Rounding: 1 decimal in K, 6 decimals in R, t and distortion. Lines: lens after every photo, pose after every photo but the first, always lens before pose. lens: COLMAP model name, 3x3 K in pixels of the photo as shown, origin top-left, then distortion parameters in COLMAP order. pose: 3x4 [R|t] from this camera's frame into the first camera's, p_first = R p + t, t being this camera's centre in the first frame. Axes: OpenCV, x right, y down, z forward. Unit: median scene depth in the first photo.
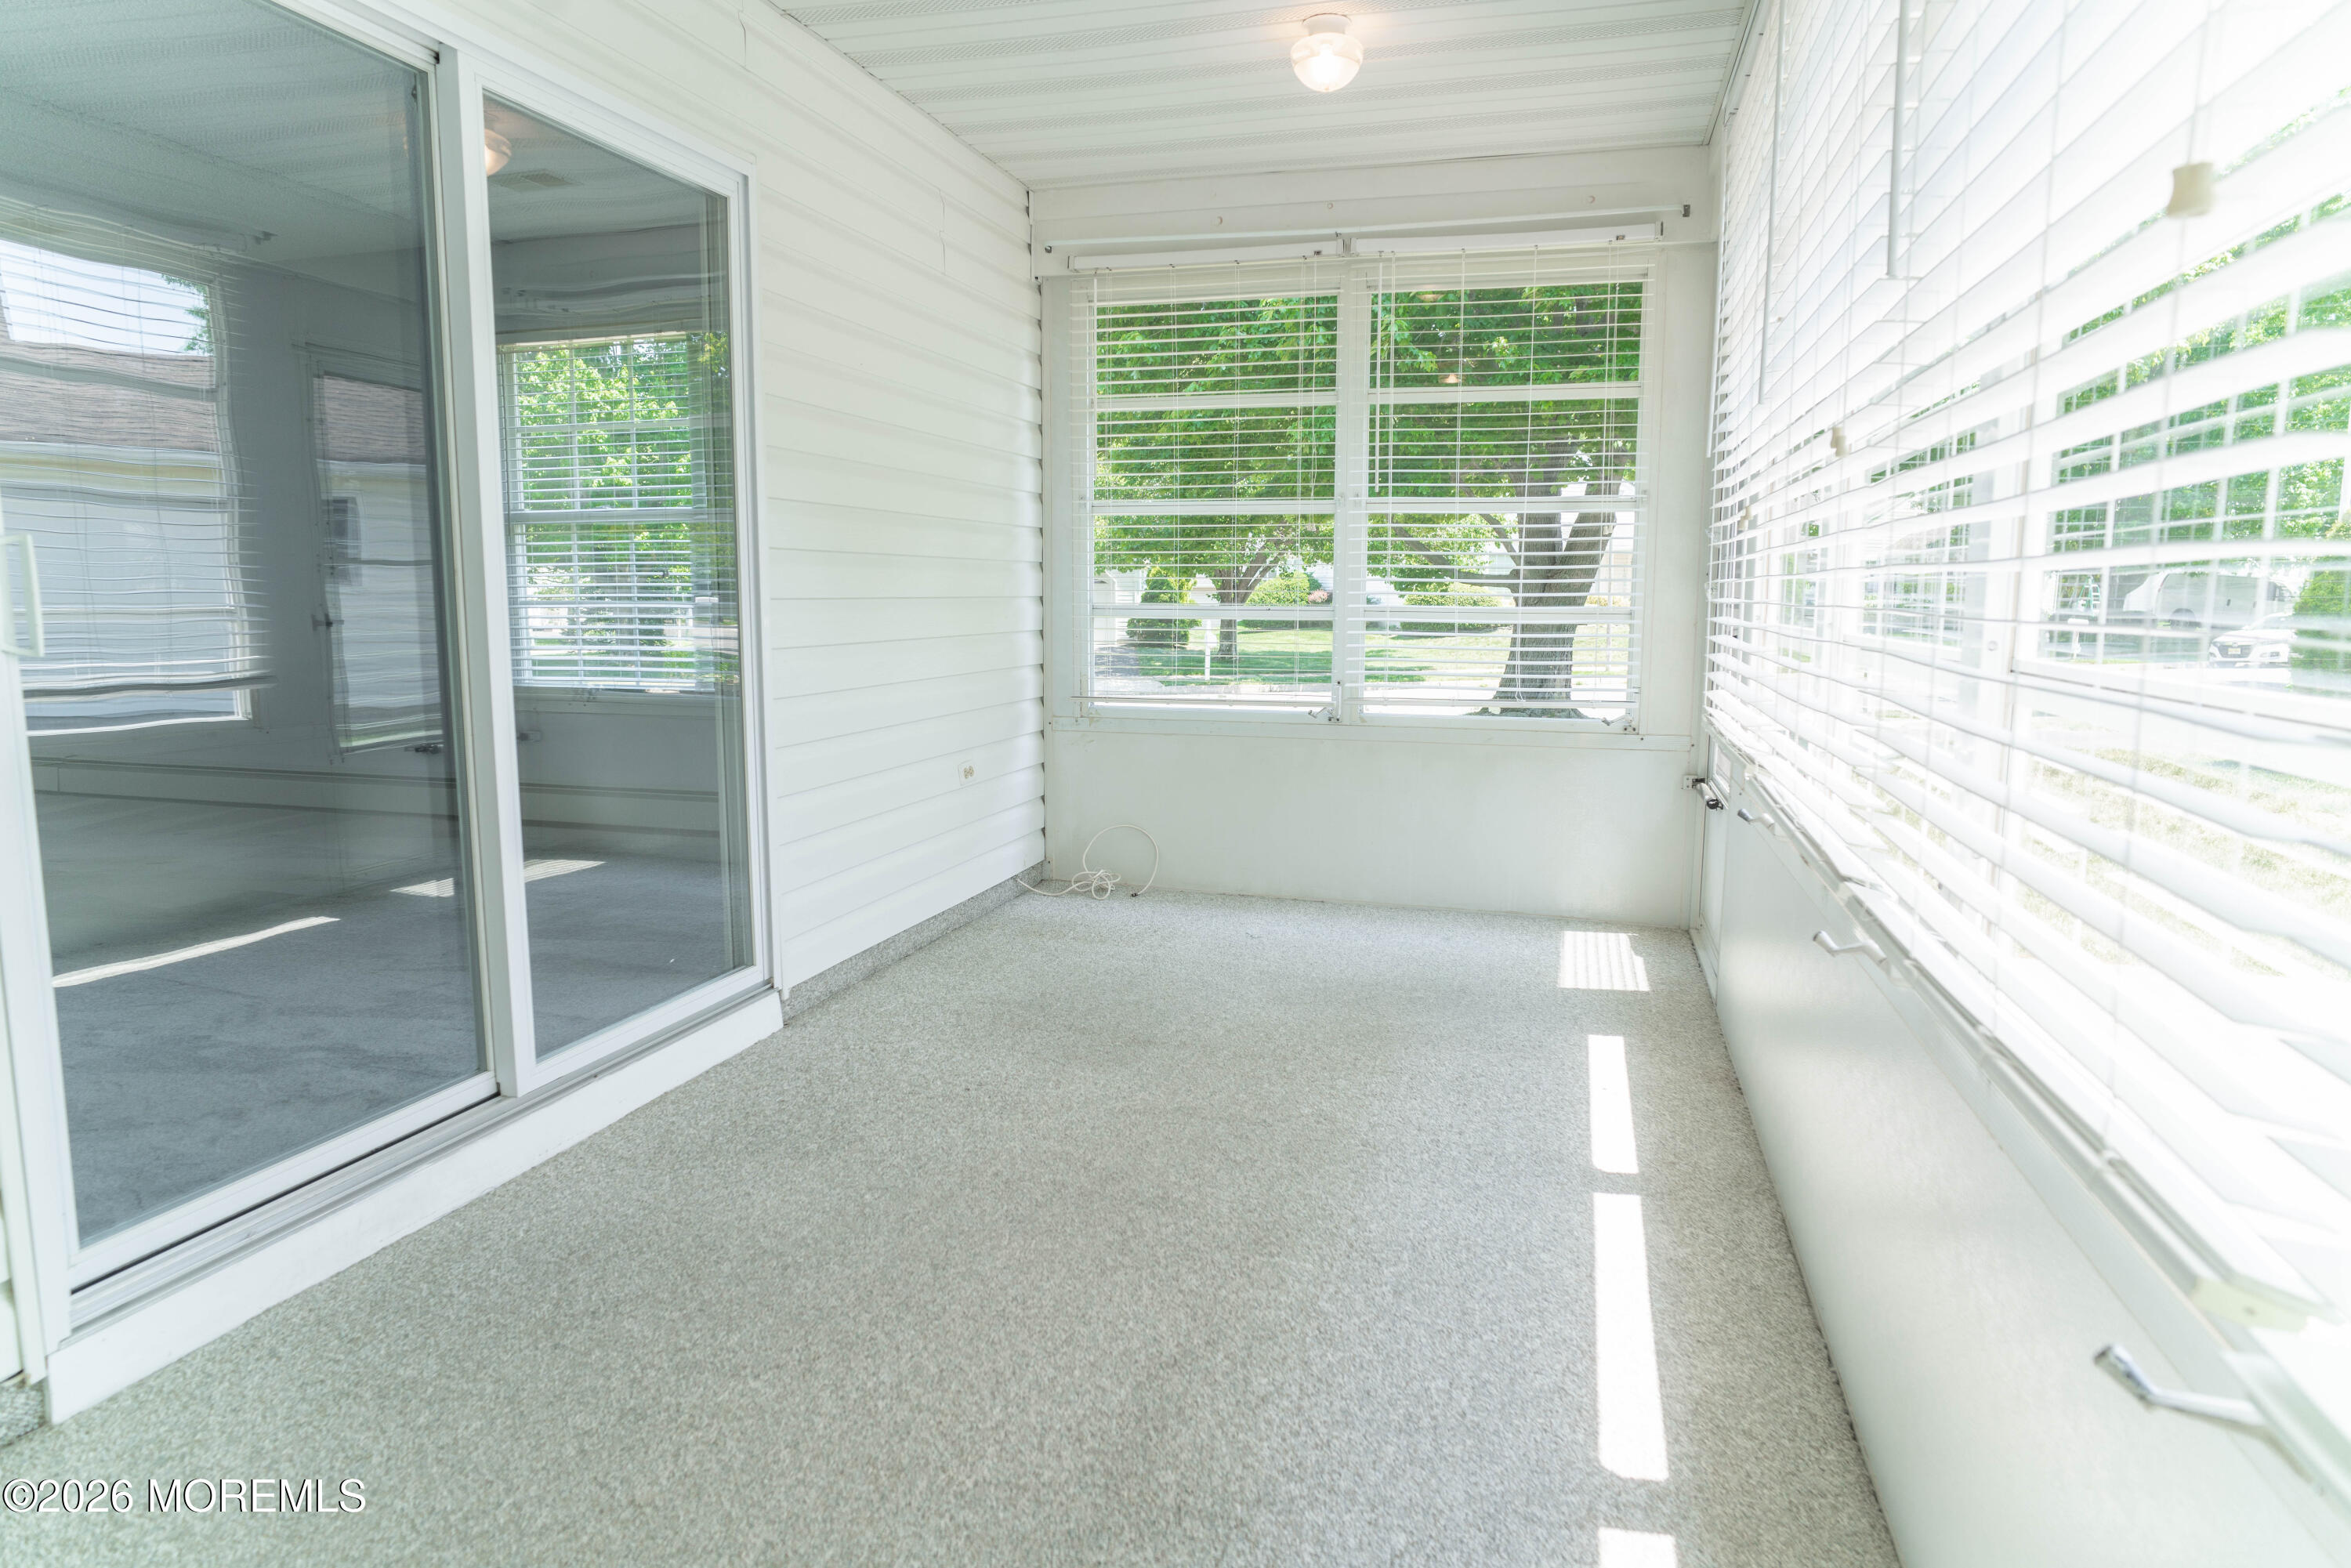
lens RADIAL K [[1449.2, 0, 1175.5], [0, 1449.2, 784.0], [0, 0, 1]] dist [-0.051347, 0.001027]
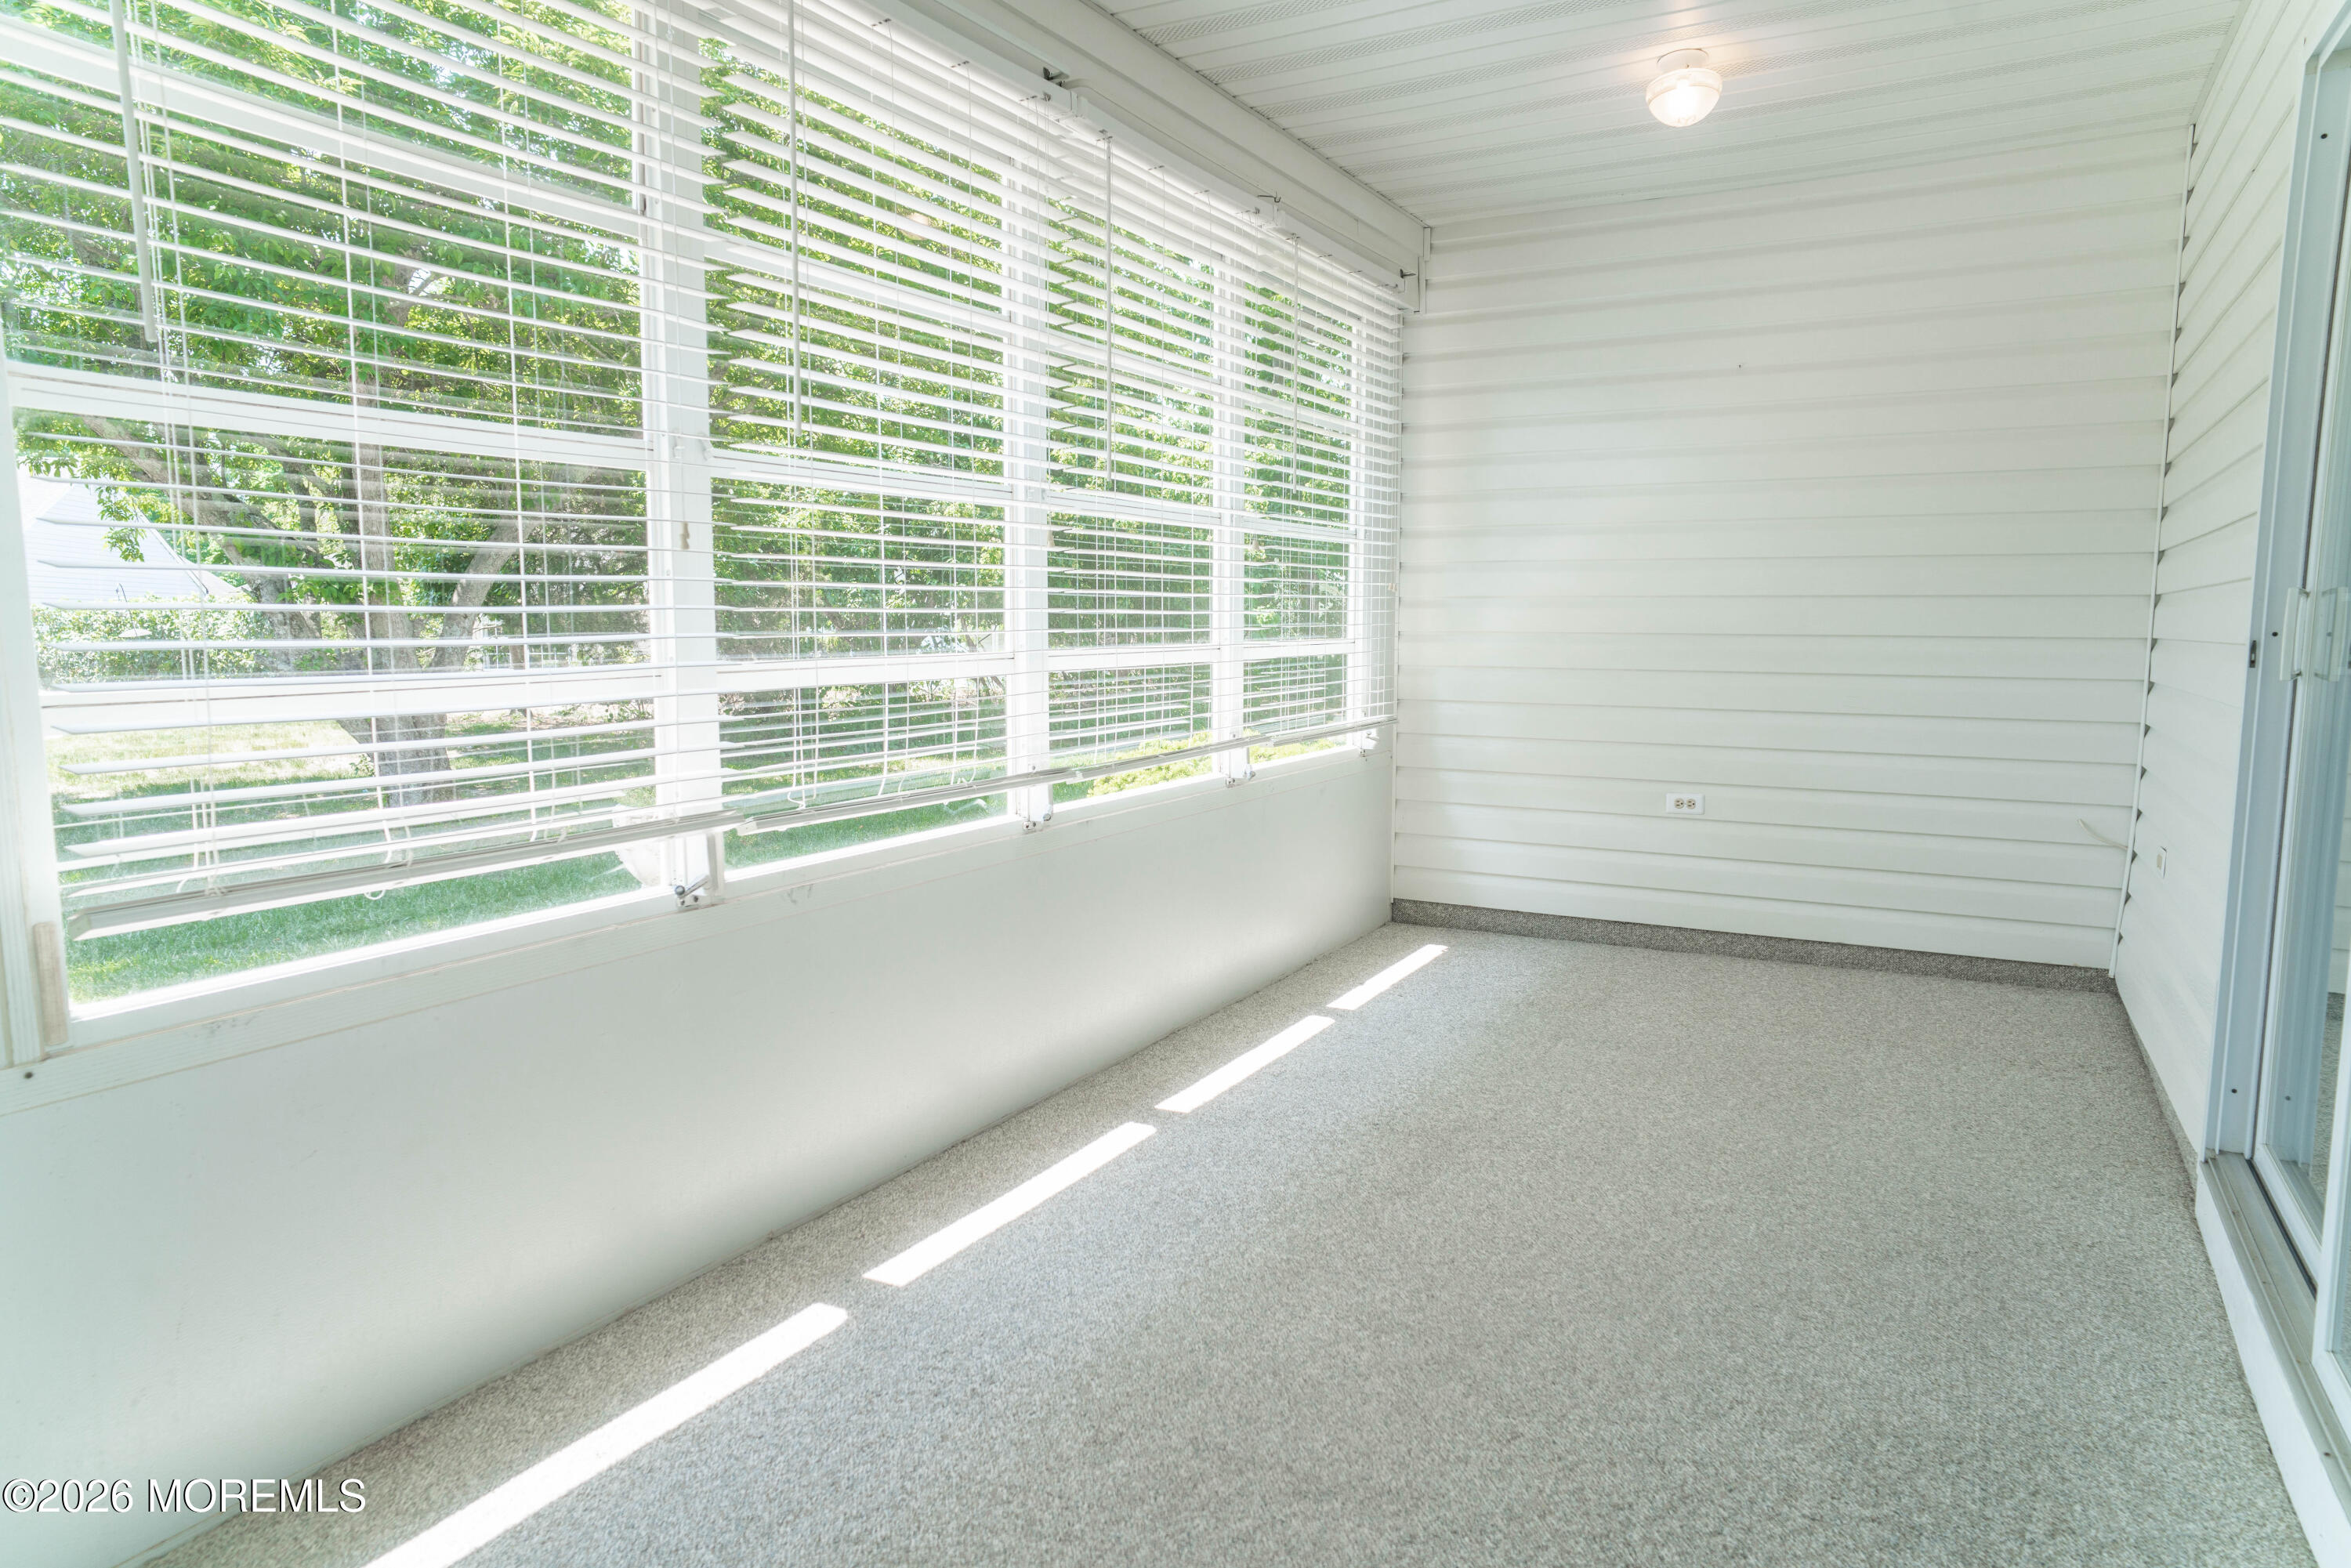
lens RADIAL K [[1449.2, 0, 1175.5], [0, 1449.2, 784.0], [0, 0, 1]] dist [-0.051347, 0.001027]
pose [[-0.971412, -0.031452, 0.235306, -0.091350], [0.028931, 0.968113, 0.248838, -0.276917], [-0.235629, 0.248532, -0.939527, 1.973745]]
